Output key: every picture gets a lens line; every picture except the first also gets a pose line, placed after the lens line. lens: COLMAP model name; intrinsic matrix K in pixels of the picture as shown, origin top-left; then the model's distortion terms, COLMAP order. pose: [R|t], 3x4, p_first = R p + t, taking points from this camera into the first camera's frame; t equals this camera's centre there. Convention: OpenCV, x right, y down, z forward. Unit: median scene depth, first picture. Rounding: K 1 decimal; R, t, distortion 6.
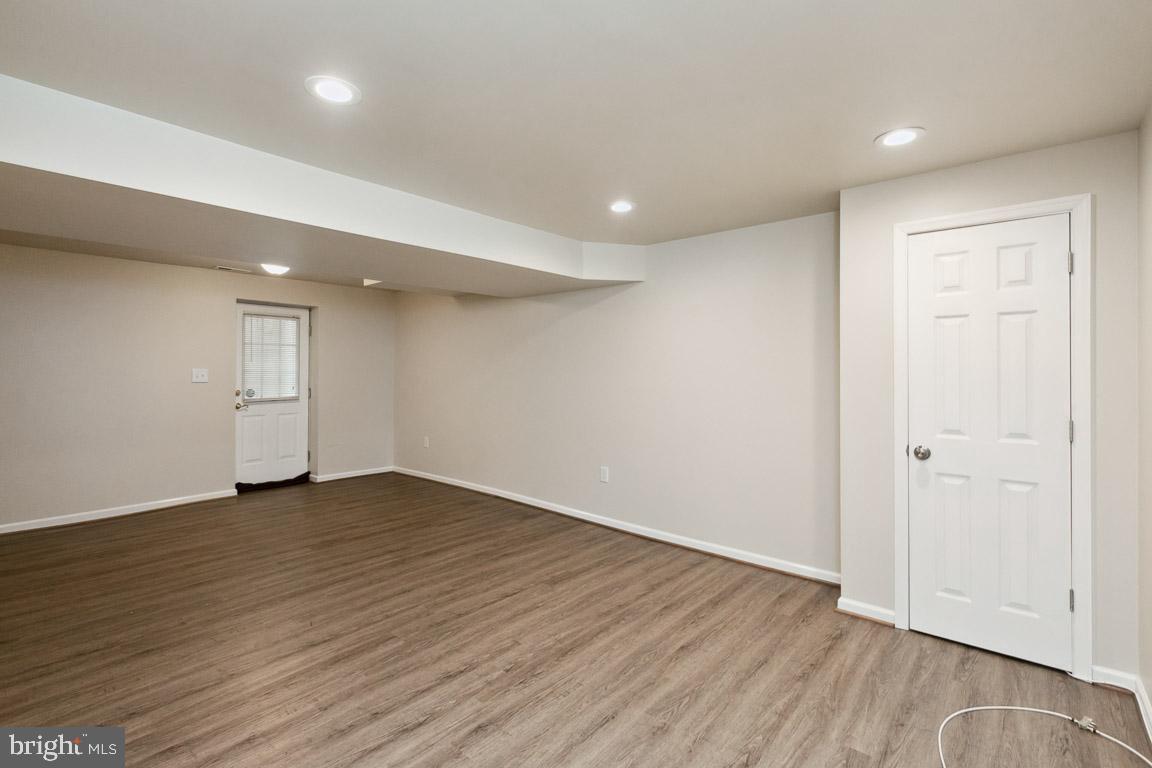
lens RADIAL K [[519.1, 0, 576.3], [0, 519.1, 378.3], [0, 0, 1]] dist [0.008892, 0.000104]
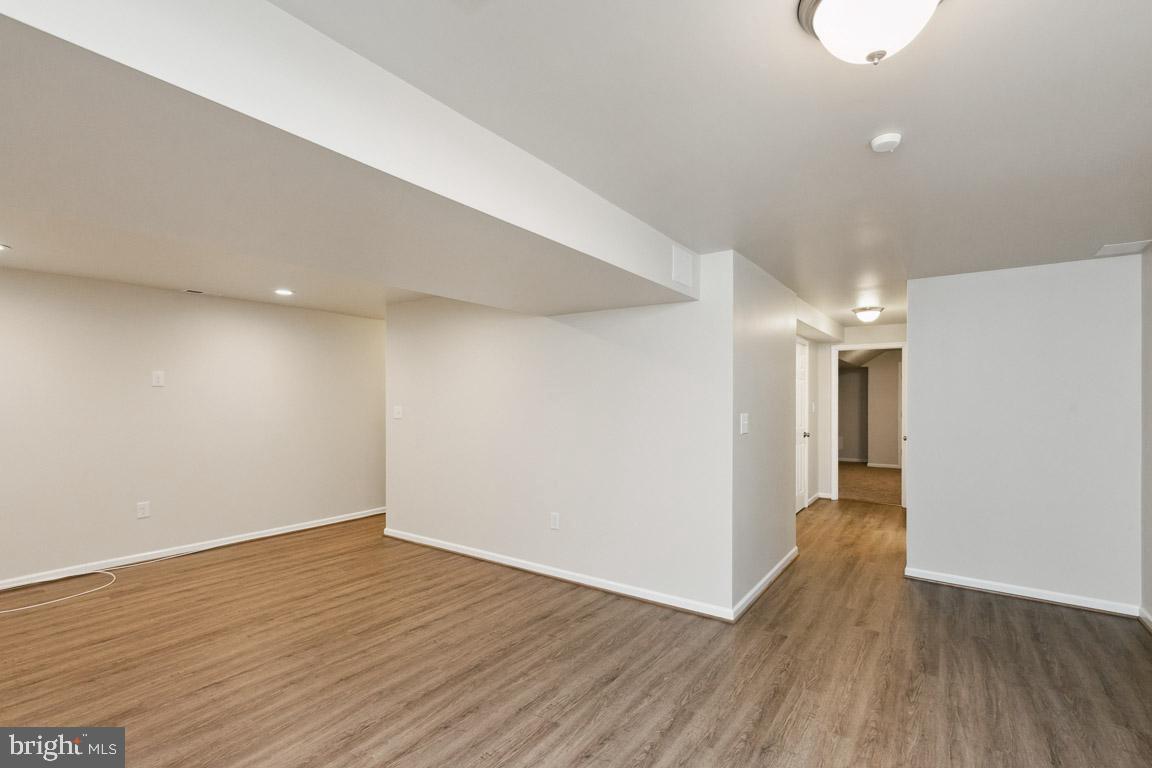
lens RADIAL K [[519.1, 0, 575.9], [0, 519.1, 388.8], [0, 0, 1]] dist [0.008892, 0.000104]
pose [[-0.995315, -0.002117, -0.096662, -0.744165], [-0.001994, 0.999997, -0.001377, -0.063285], [0.096665, -0.001178, -0.995316, 2.264284]]
